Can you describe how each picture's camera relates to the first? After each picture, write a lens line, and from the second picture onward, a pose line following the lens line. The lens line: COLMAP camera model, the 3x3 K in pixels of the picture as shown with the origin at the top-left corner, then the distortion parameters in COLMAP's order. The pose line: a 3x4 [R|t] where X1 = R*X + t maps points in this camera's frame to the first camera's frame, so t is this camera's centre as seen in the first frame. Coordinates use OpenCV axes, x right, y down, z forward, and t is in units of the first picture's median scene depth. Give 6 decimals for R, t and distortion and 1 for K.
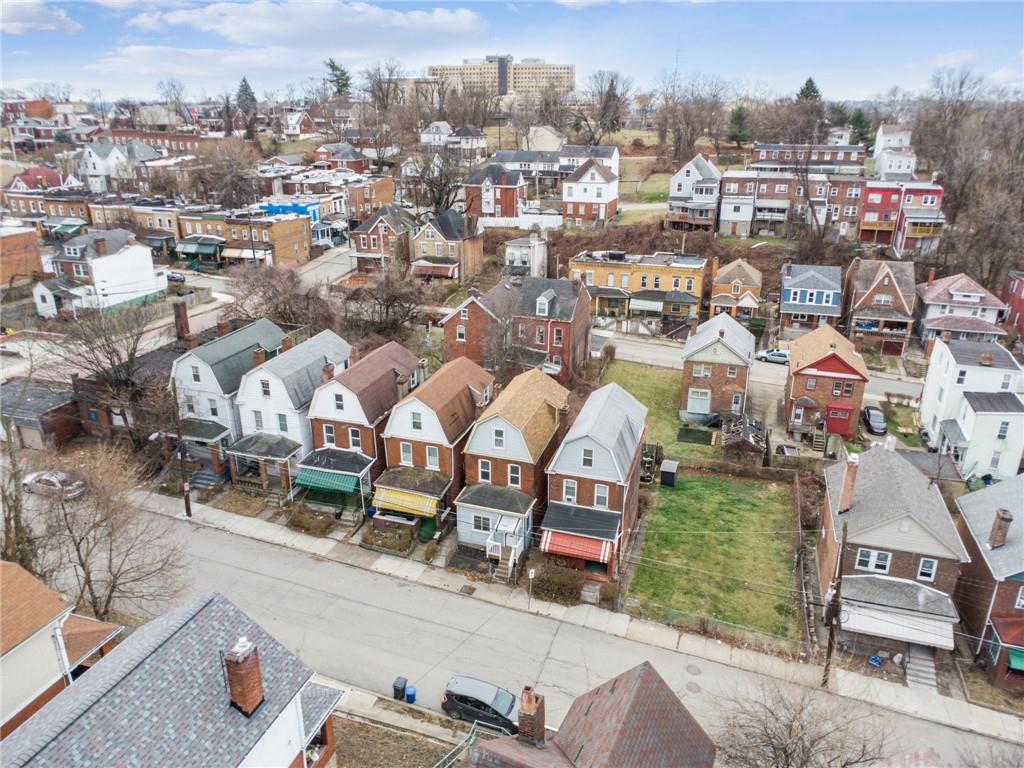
lens RADIAL K [[740.0, 0, 509.1], [0, 740.0, 383.2], [0, 0, 1]] dist [0.004702, -0.000702]
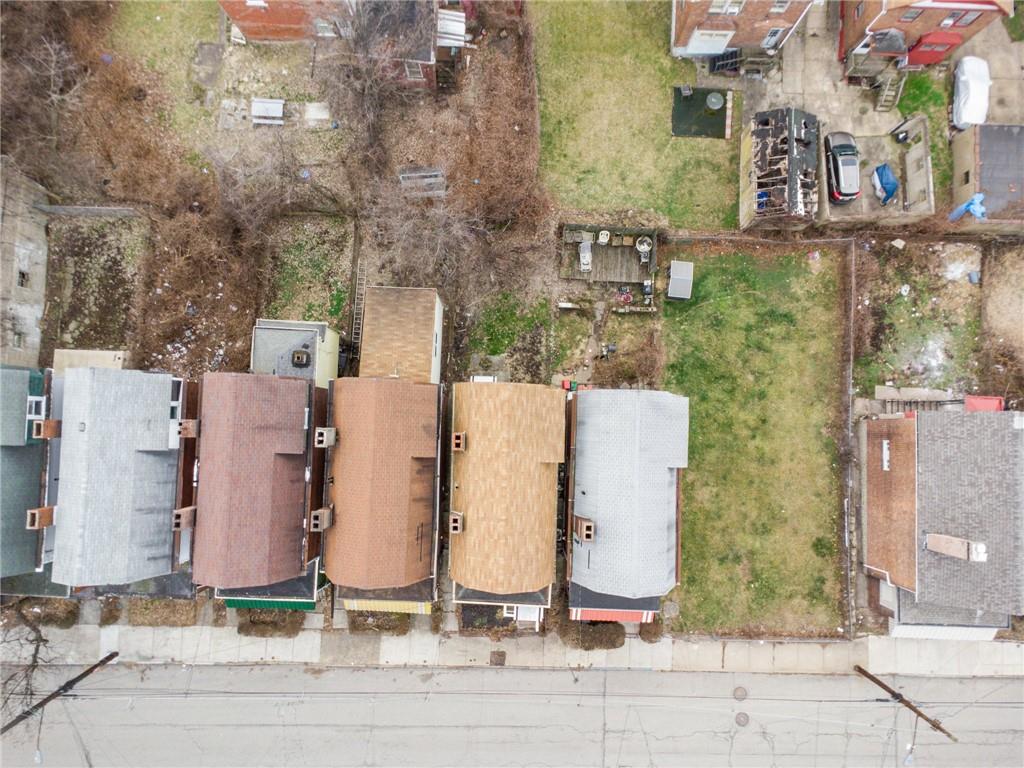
lens RADIAL K [[740.0, 0, 509.8], [0, 740.0, 386.0], [0, 0, 1]] dist [0.004702, -0.000702]
pose [[0.961374, -0.274649, 0.018101, 0.031214], [0.095156, 0.393350, 0.914451, -0.628829], [-0.258273, -0.877408, 0.404291, 0.858541]]
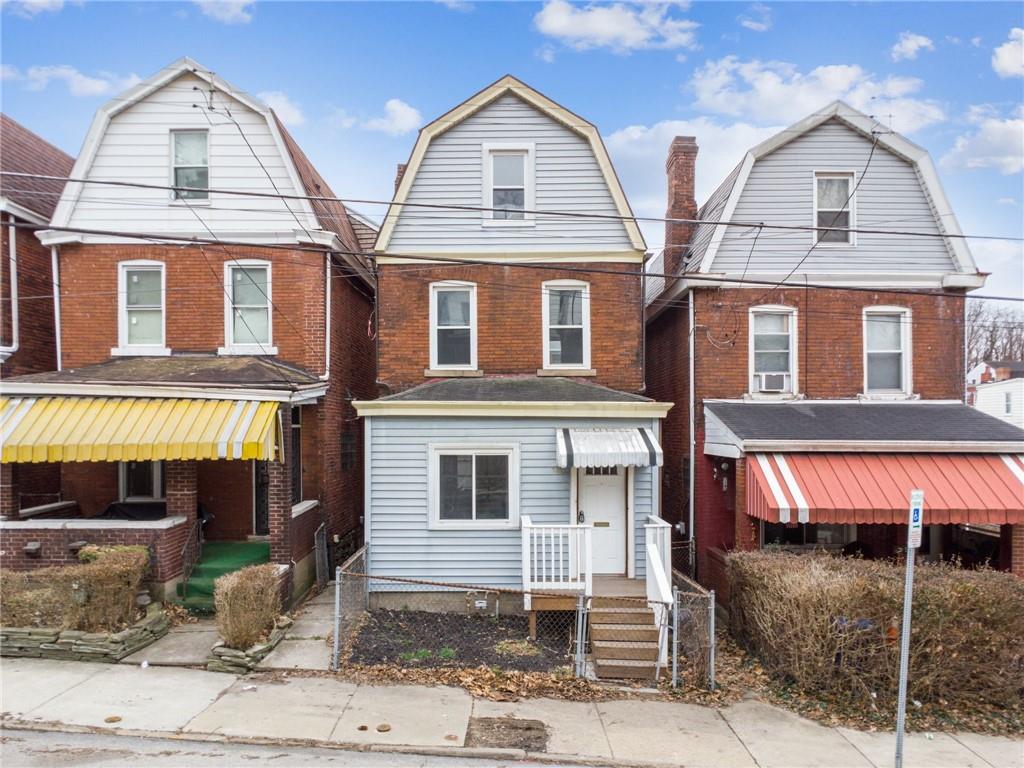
lens RADIAL K [[796.9, 0, 521.9], [0, 796.9, 389.2], [0, 0, 1]] dist [0.007120, 0.002342]
pose [[0.952892, -0.003135, 0.303293, -0.100187], [0.115672, 0.928131, -0.353826, 0.251999], [-0.280387, 0.372241, 0.884771, 0.750256]]
